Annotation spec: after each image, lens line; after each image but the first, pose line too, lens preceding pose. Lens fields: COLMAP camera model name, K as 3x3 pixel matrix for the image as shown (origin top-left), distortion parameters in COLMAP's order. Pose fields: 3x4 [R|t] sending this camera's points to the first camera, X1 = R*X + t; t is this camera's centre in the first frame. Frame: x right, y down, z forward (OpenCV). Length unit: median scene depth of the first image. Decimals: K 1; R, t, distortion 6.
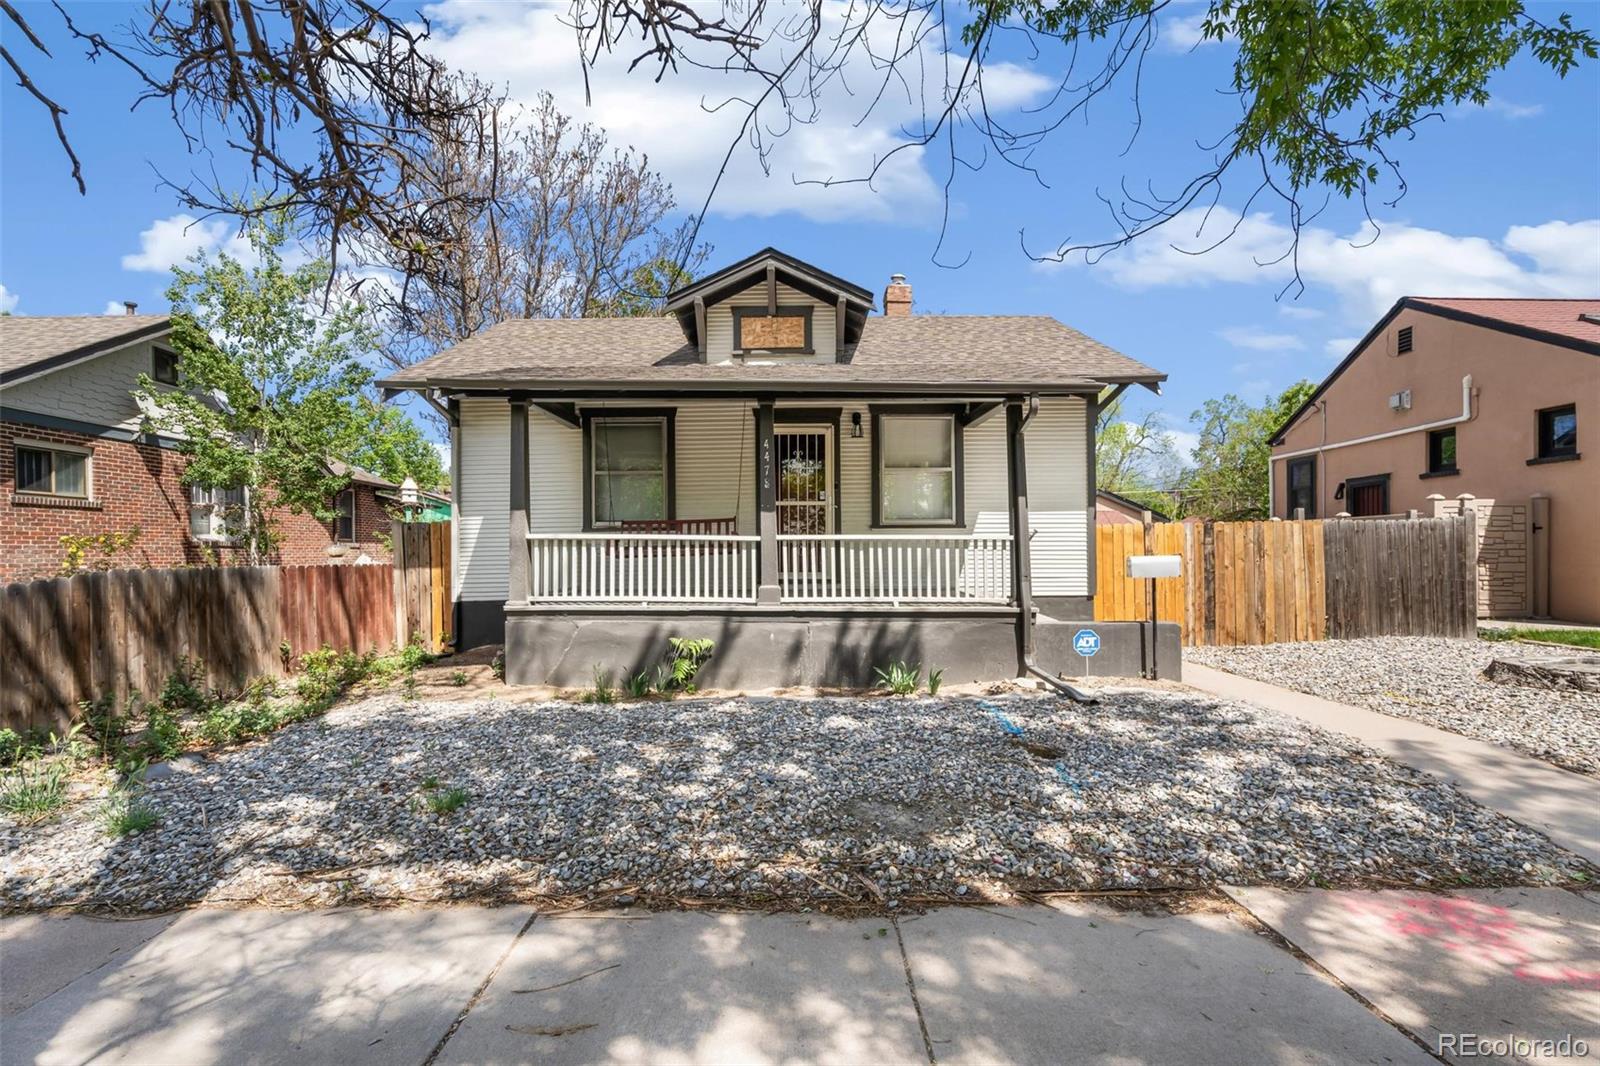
lens RADIAL K [[731.0, 0, 800.6], [0, 731.0, 547.8], [0, 0, 1]] dist [-0.003277, 0.000177]
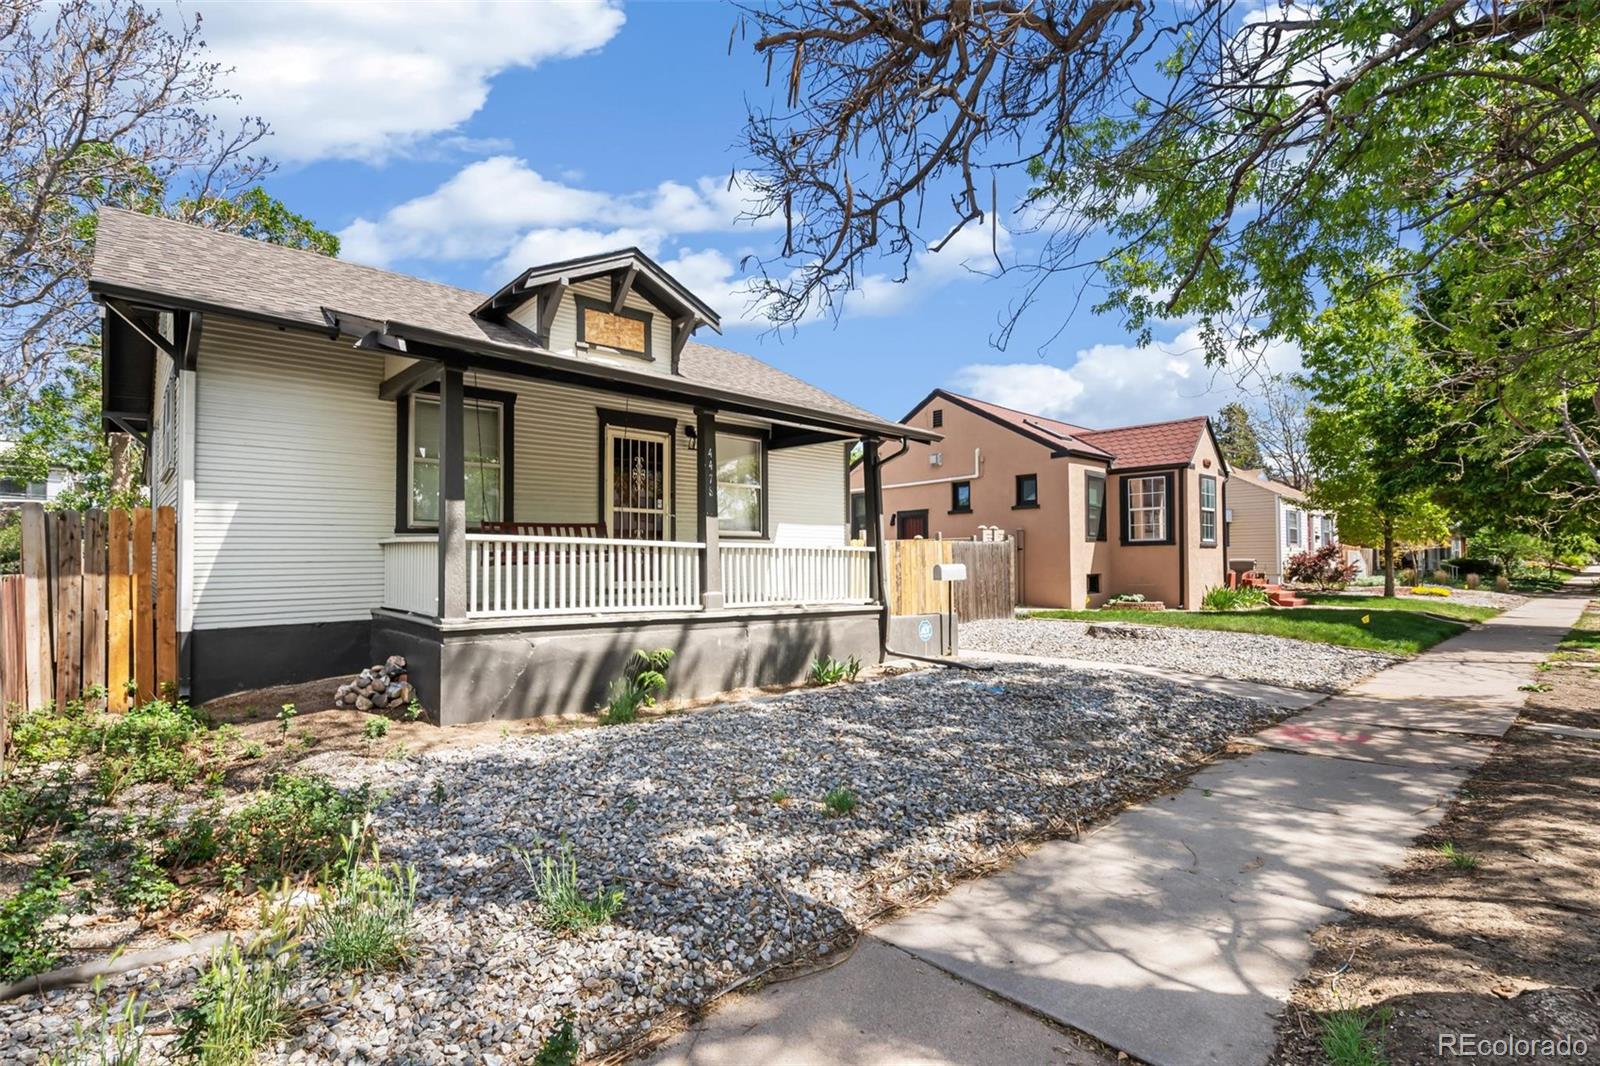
lens RADIAL K [[749.8, 0, 805.4], [0, 749.8, 545.5], [0, 0, 1]] dist [-0.002842, -0.000141]
pose [[0.741002, 0.020856, 0.671179, -0.510198], [-0.005999, 0.999683, -0.024442, 0.009041], [-0.671477, 0.014085, 0.740892, 0.108244]]
